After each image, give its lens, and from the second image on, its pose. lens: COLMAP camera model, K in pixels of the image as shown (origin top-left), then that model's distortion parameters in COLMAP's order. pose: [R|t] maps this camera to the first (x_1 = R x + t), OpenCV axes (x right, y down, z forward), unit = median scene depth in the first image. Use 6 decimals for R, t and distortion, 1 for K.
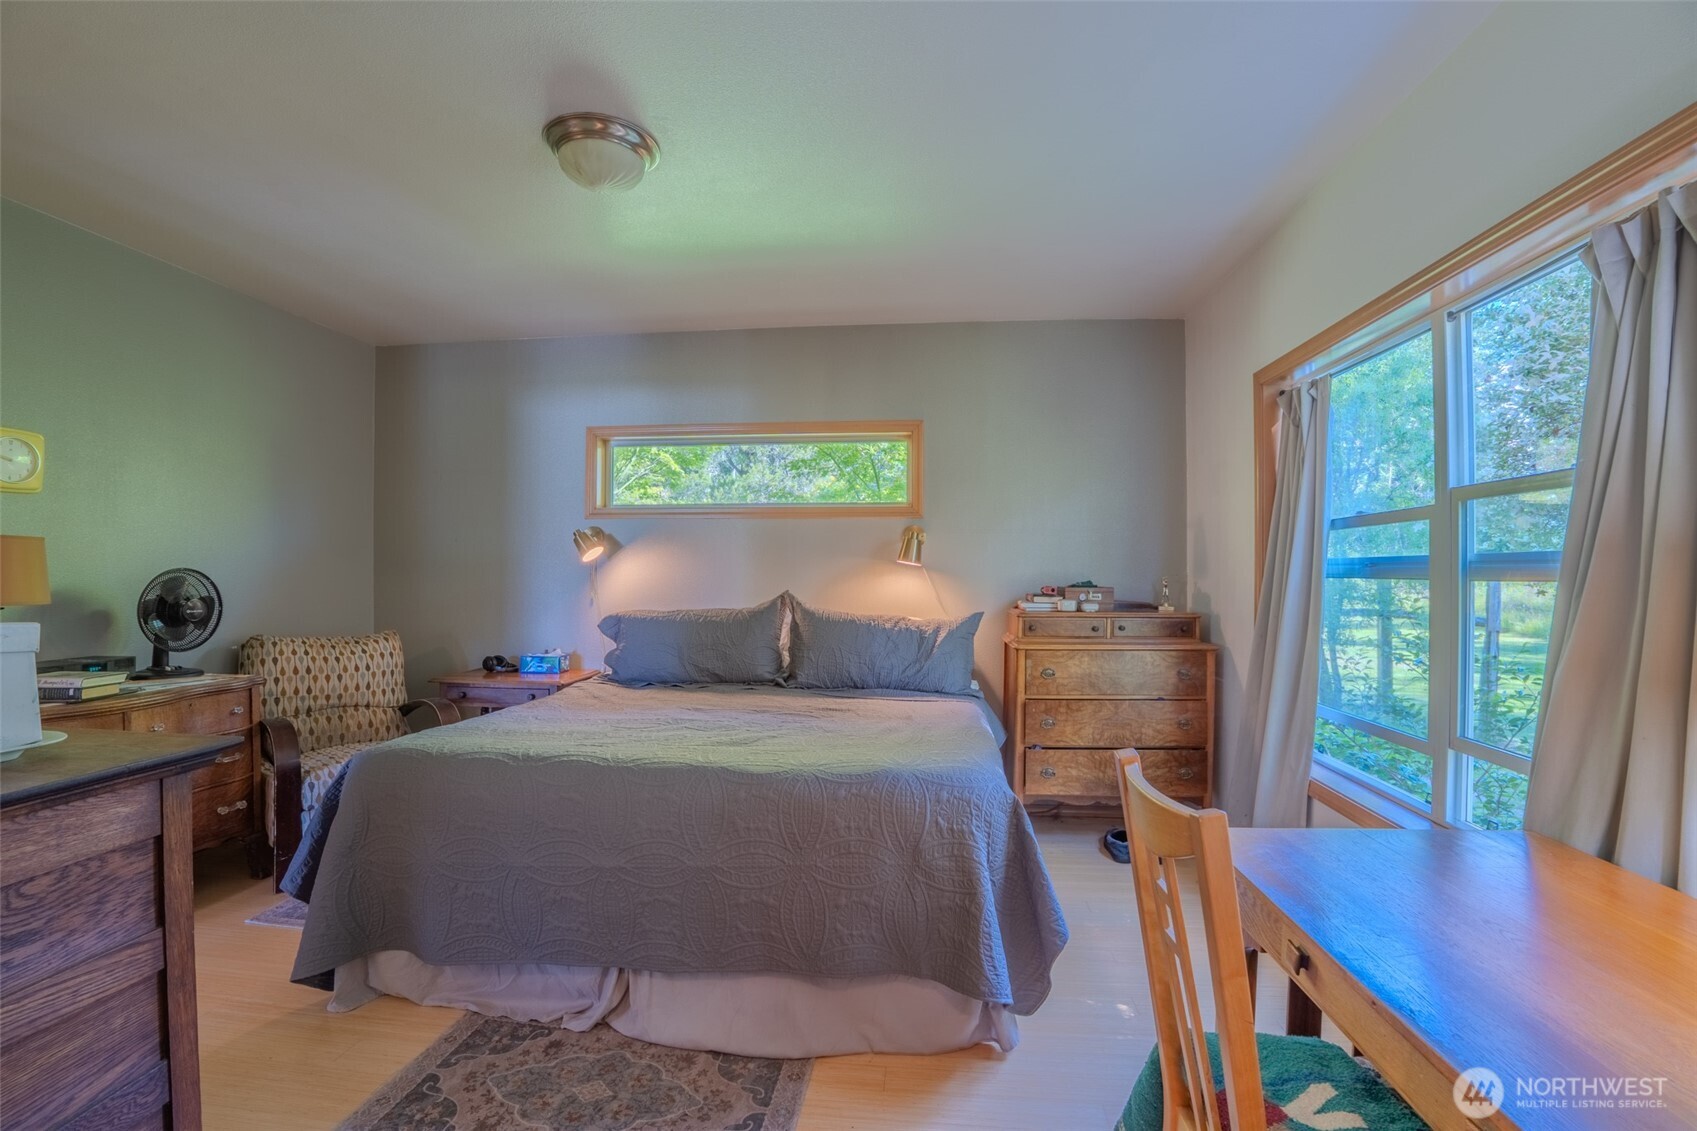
lens RADIAL K [[743.3, 0, 852.5], [0, 743.3, 573.9], [0, 0, 1]] dist [-0.061365, 0.012242]
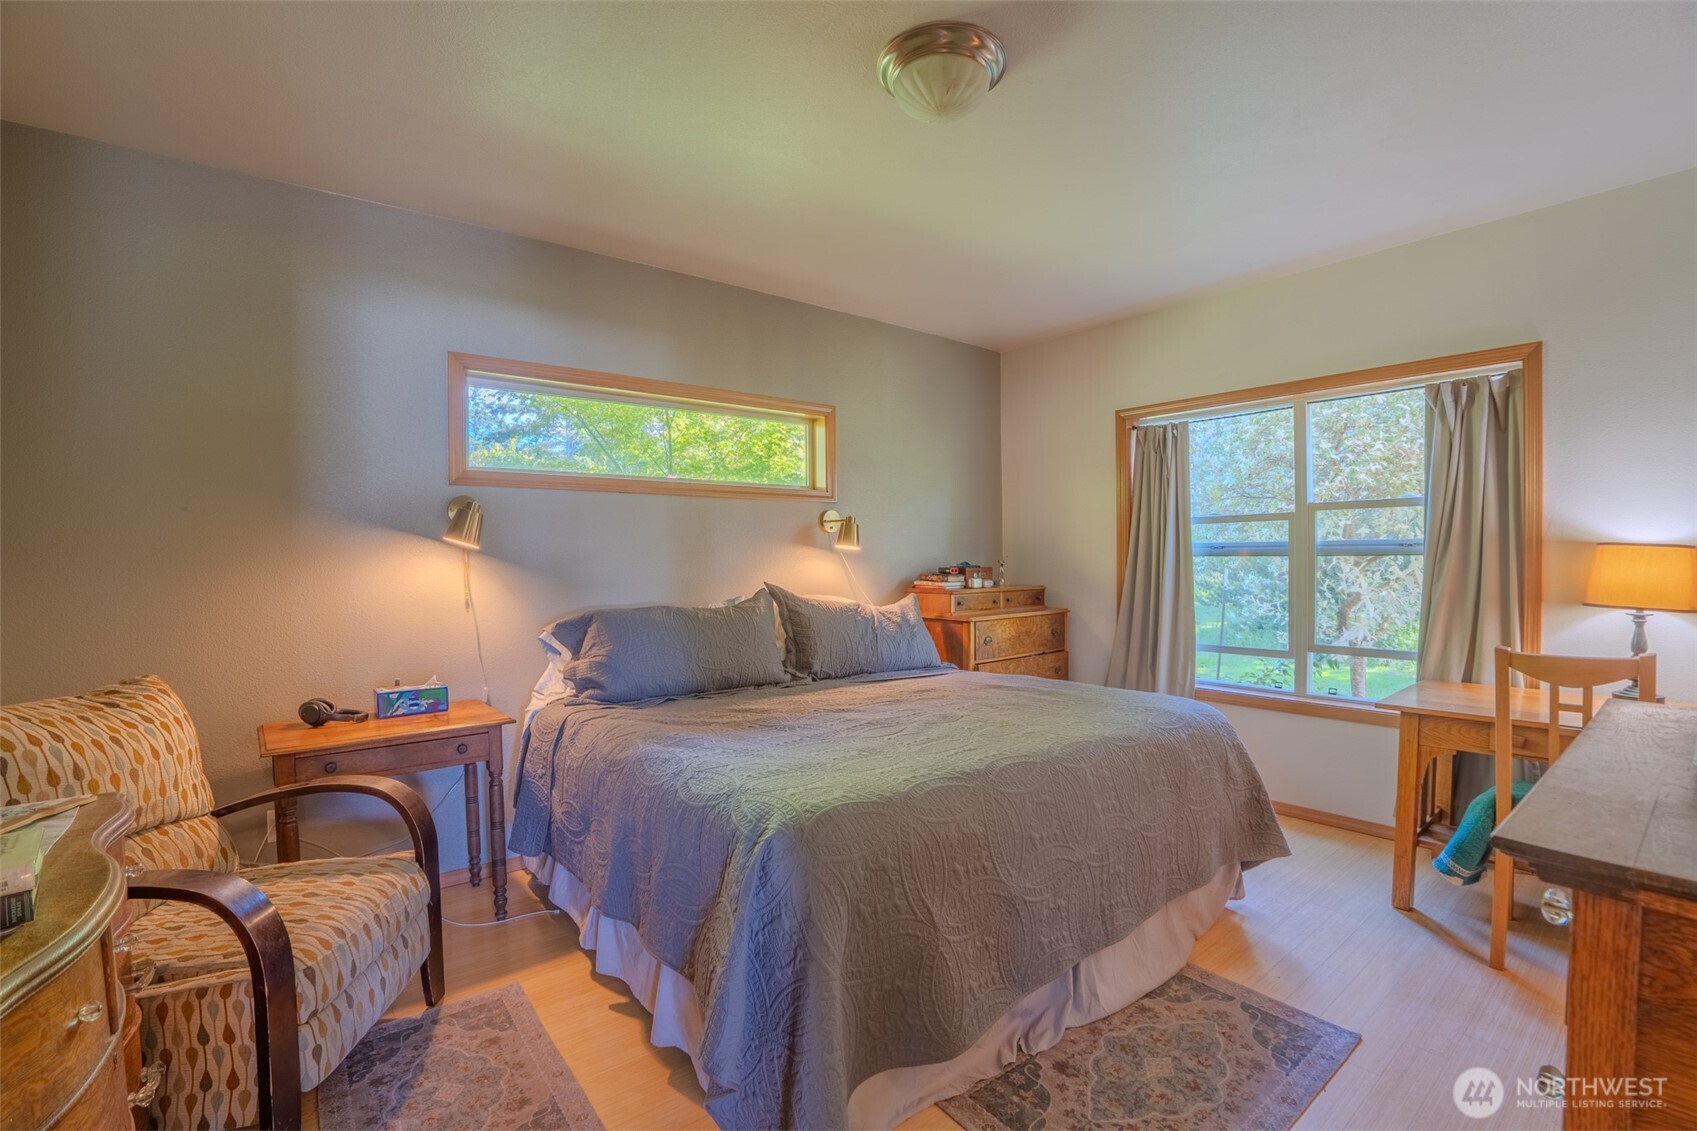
lens RADIAL K [[743.3, 0, 852.5], [0, 743.3, 573.9], [0, 0, 1]] dist [-0.061365, 0.012242]
pose [[0.713458, -0.026807, 0.700185, -0.813565], [0.012591, 0.999597, 0.025441, -0.004831], [-0.700585, -0.009335, 0.713508, 0.349103]]
